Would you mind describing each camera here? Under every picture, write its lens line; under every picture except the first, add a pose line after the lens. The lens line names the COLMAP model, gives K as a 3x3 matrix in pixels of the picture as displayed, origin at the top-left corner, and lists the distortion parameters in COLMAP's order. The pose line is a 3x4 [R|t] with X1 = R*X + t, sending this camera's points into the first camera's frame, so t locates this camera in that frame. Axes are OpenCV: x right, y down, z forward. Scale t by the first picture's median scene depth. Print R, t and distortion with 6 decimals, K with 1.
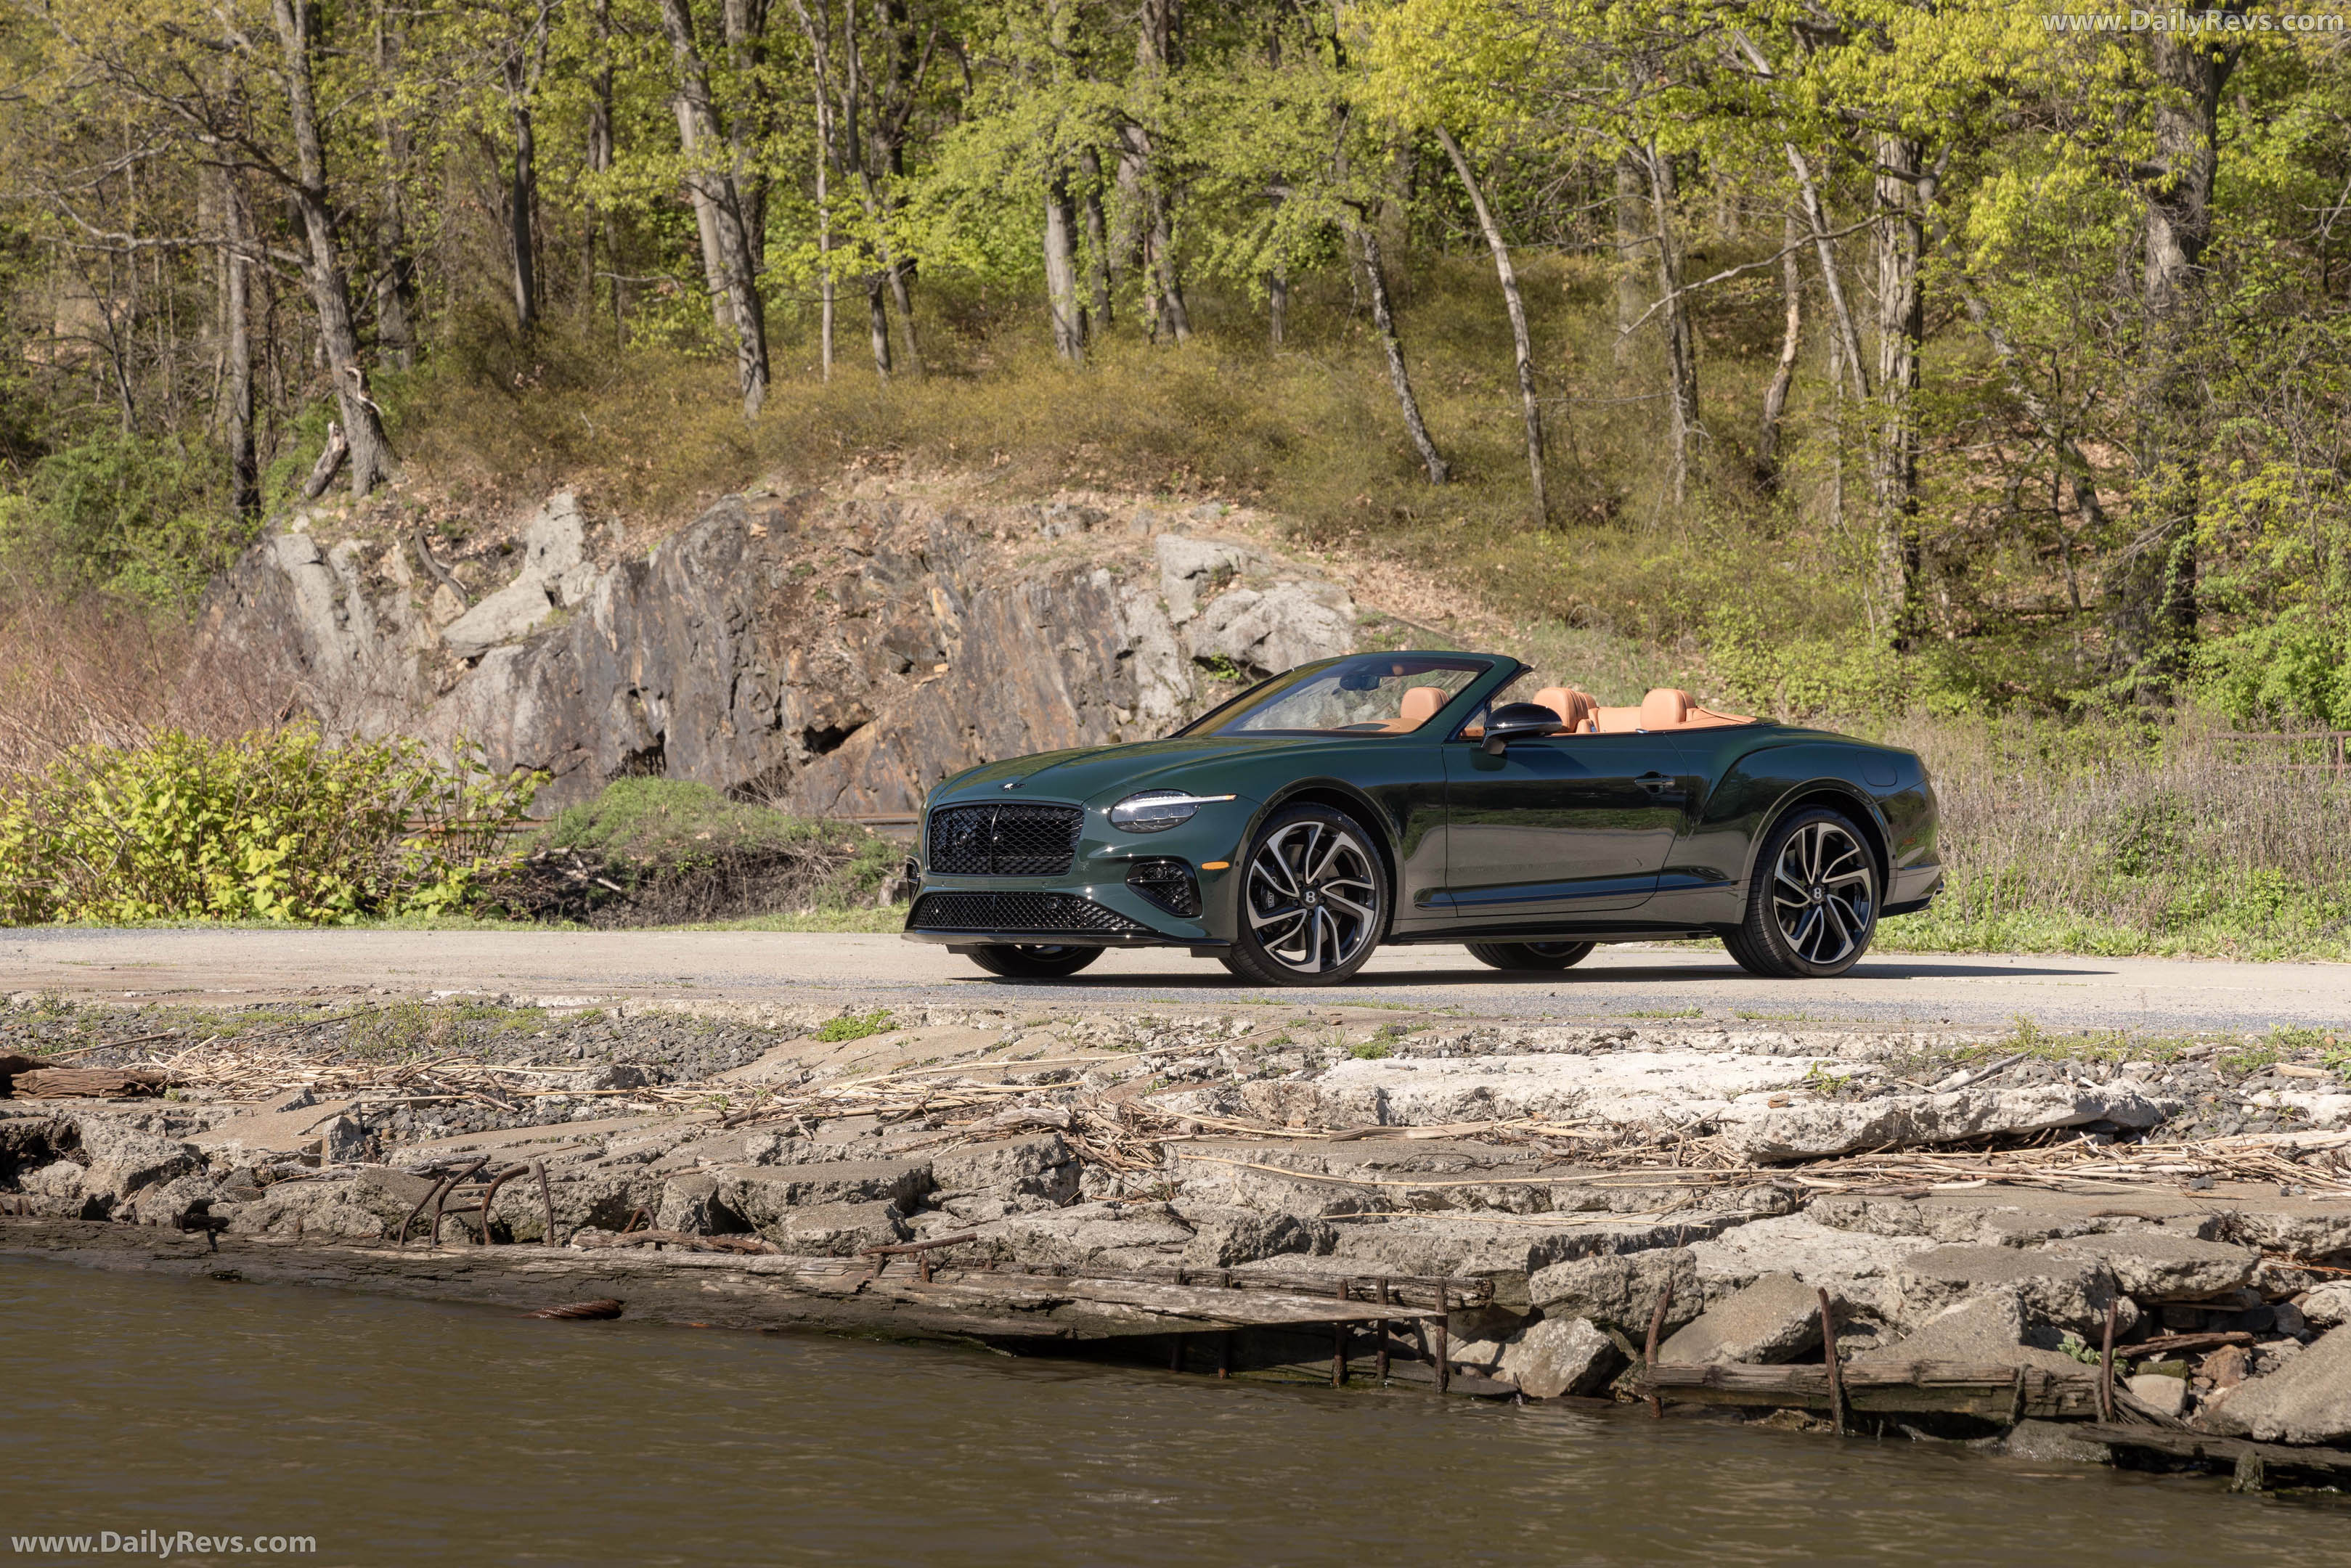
lens RADIAL K [[6758.1, 0, 1176.2], [0, 6758.1, 785.3], [0, 0, 1]] dist [0.109329, 0.000000]
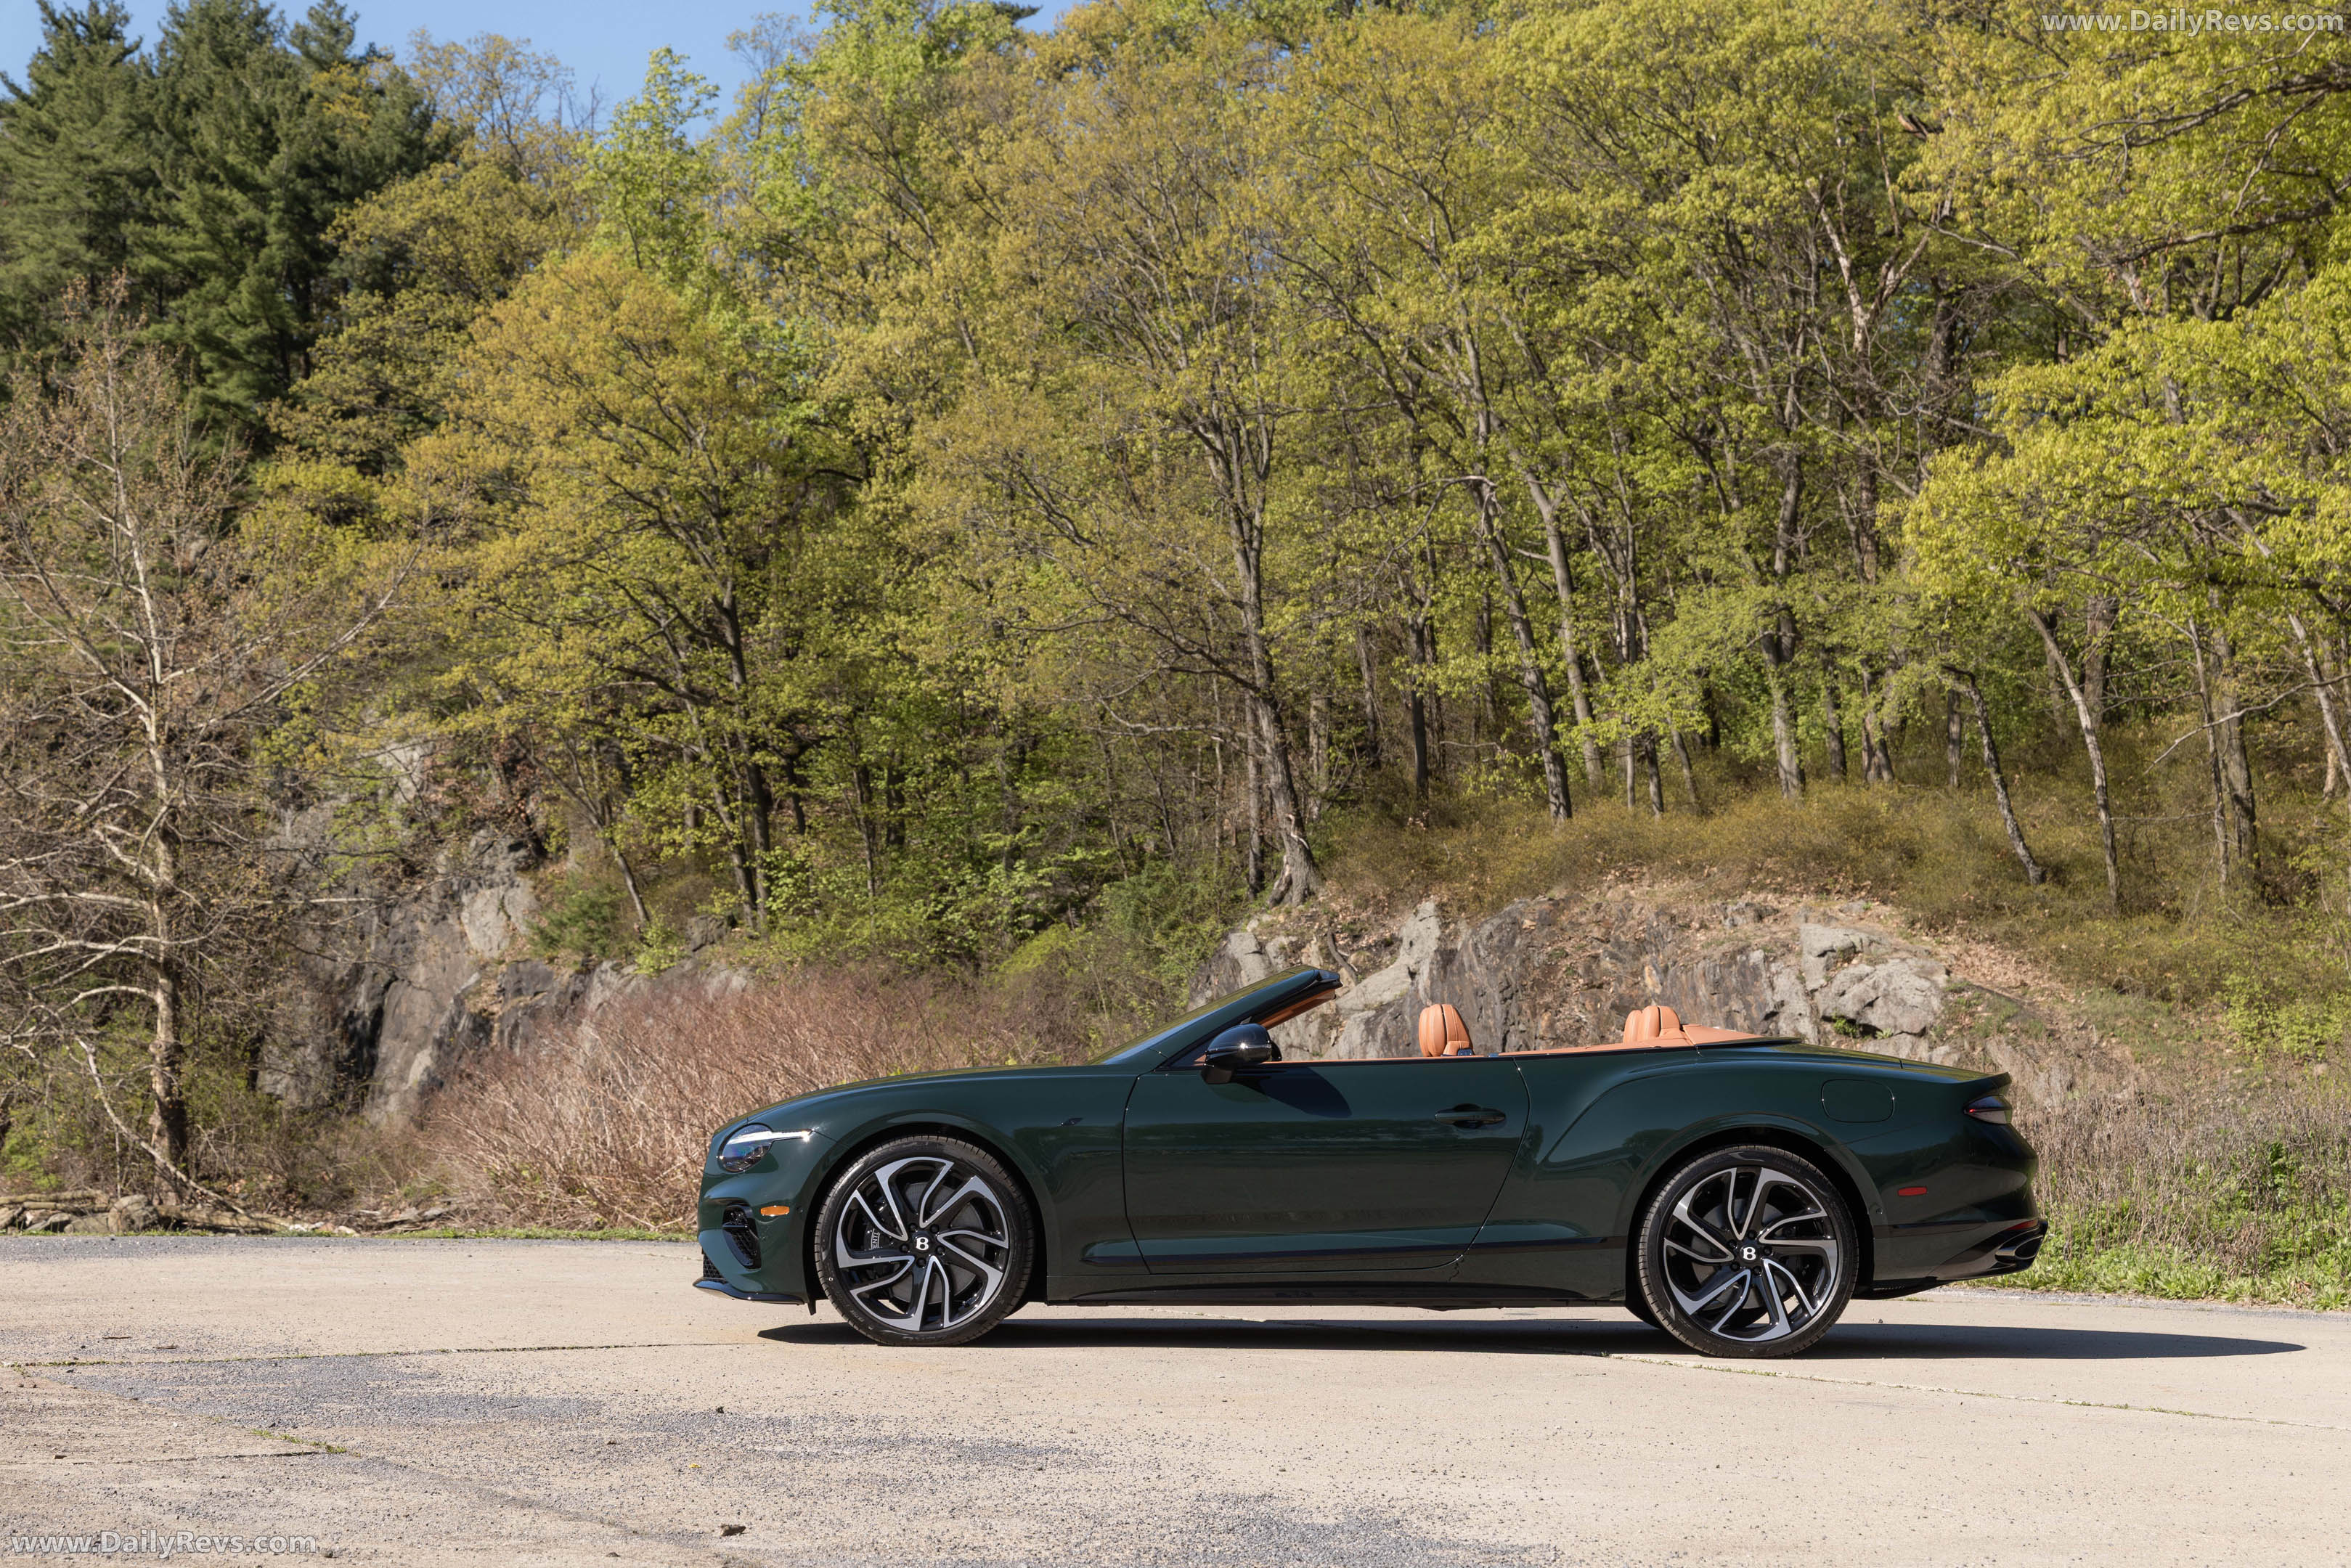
lens RADIAL K [[3973.5, 0, 1173.9], [0, 3973.5, 783.5], [0, 0, 1]] dist [-0.015819, 0.000000]
pose [[0.964829, -0.015217, -0.262438, 0.079819], [-0.006571, 0.996615, -0.081944, -0.000309], [0.262797, 0.080786, 0.961463, 0.220705]]
